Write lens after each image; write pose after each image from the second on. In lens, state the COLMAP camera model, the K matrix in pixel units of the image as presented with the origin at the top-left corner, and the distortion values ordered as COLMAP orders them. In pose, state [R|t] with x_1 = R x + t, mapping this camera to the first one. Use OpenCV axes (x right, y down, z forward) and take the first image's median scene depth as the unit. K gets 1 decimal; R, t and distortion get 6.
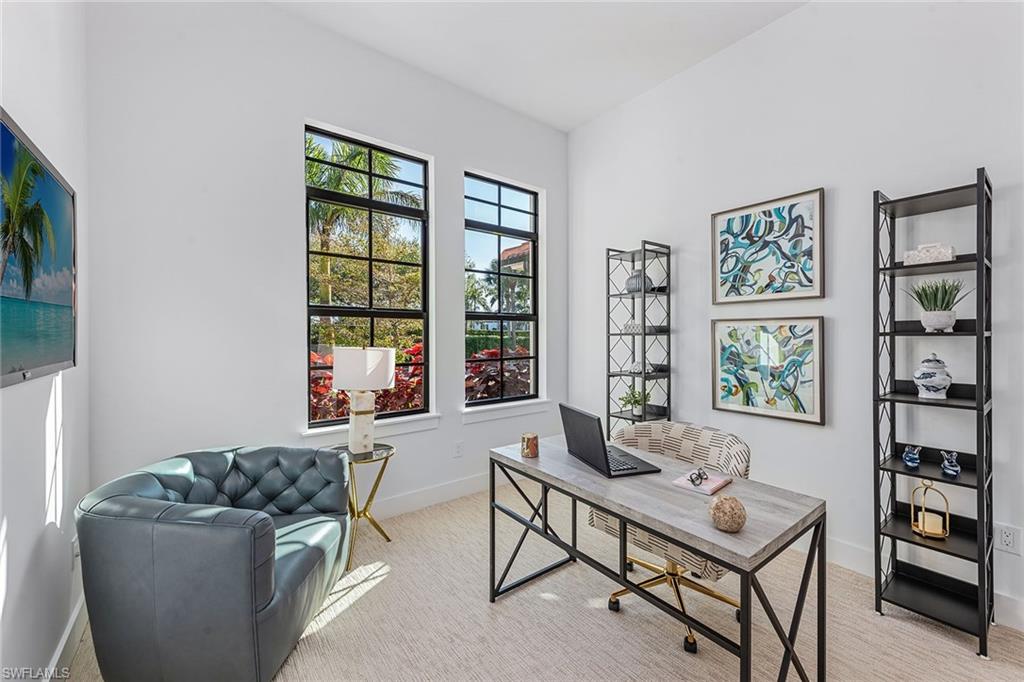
lens RADIAL K [[406.7, 0, 512.2], [0, 406.7, 337.9], [0, 0, 1]] dist [0.001788, -0.000004]
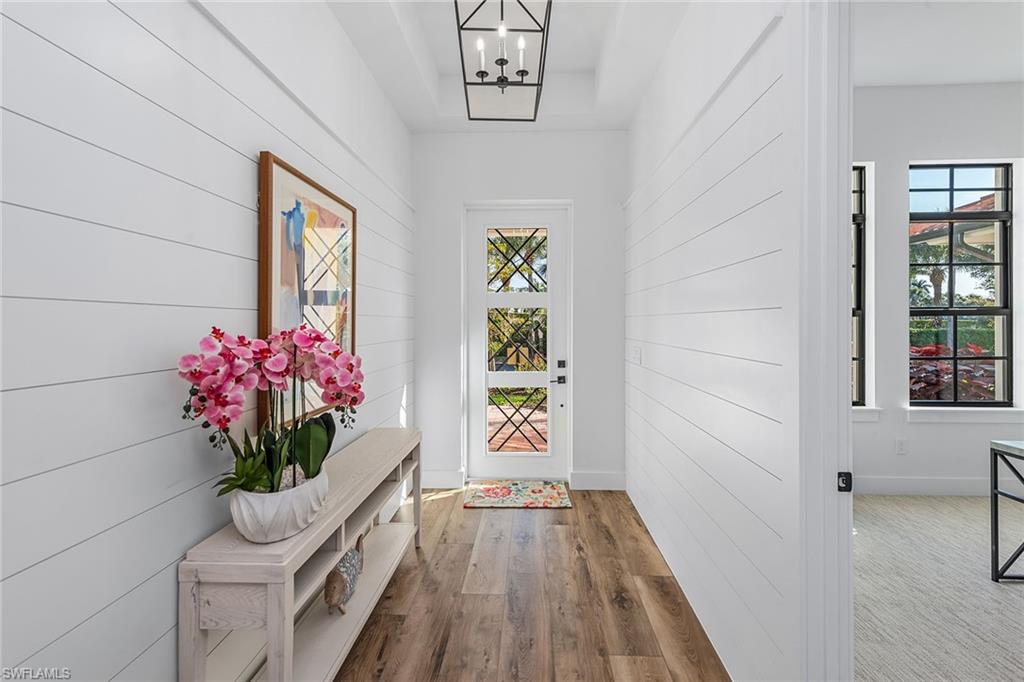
lens RADIAL K [[436.5, 0, 511.6], [0, 436.5, 330.6], [0, 0, 1]] dist [-0.001950, 0.000216]
pose [[0.762834, 0.001363, -0.646593, -0.154742], [-0.005165, 0.999979, -0.003986, -0.000259], [0.646574, 0.006380, 0.762825, -0.387254]]
